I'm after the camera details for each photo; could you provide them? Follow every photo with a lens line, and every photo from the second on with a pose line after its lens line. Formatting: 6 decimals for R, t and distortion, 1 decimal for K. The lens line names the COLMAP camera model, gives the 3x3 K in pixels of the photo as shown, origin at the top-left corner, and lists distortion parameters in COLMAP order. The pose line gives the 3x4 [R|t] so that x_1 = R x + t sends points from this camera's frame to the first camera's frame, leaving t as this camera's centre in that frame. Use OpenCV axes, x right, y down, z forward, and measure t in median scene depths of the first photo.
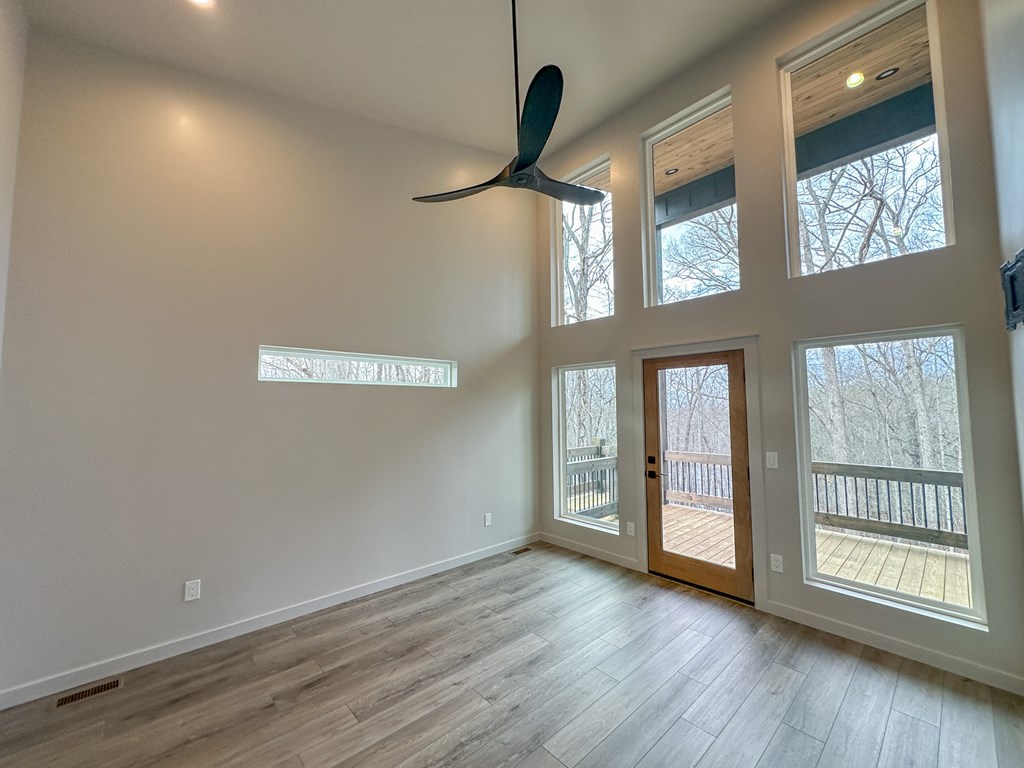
lens RADIAL K [[407.7, 0, 511.0], [0, 407.7, 383.2], [0, 0, 1]] dist [-0.001937, 0.000469]
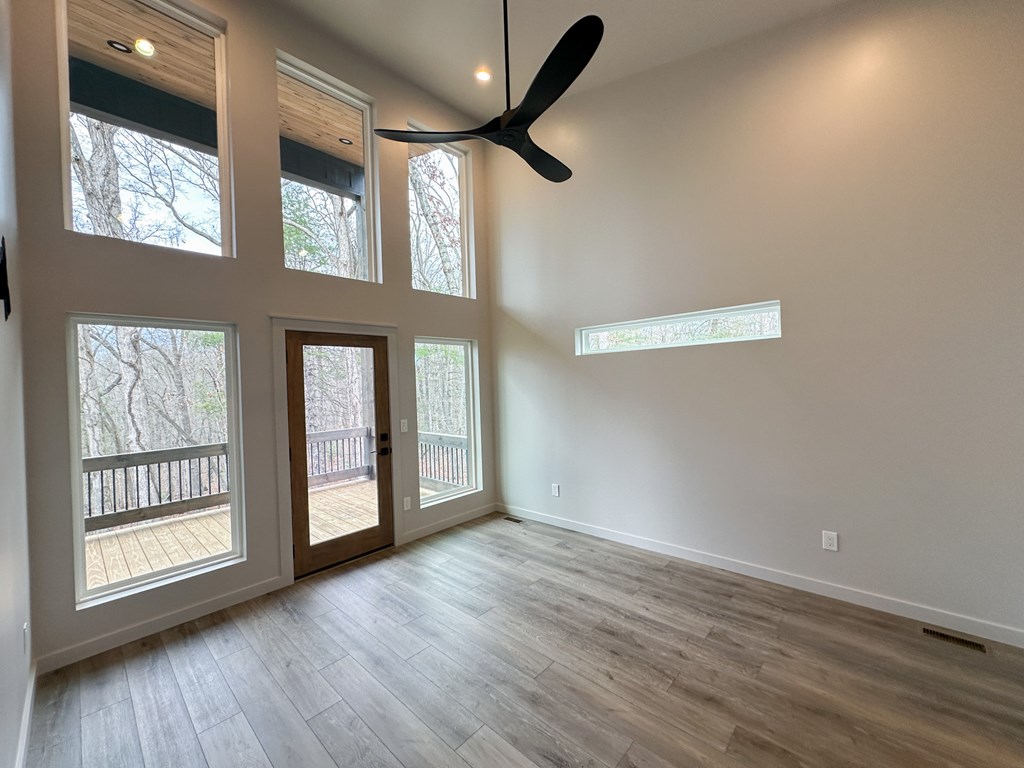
lens RADIAL K [[415.0, 0, 516.1], [0, 415.0, 377.9], [0, 0, 1]] dist [0.000821, 0.000020]
pose [[-0.103879, 0.014009, 0.994491, -0.571839], [-0.030182, 0.999396, -0.017231, 0.039337], [-0.994132, -0.031805, -0.103393, 0.626683]]
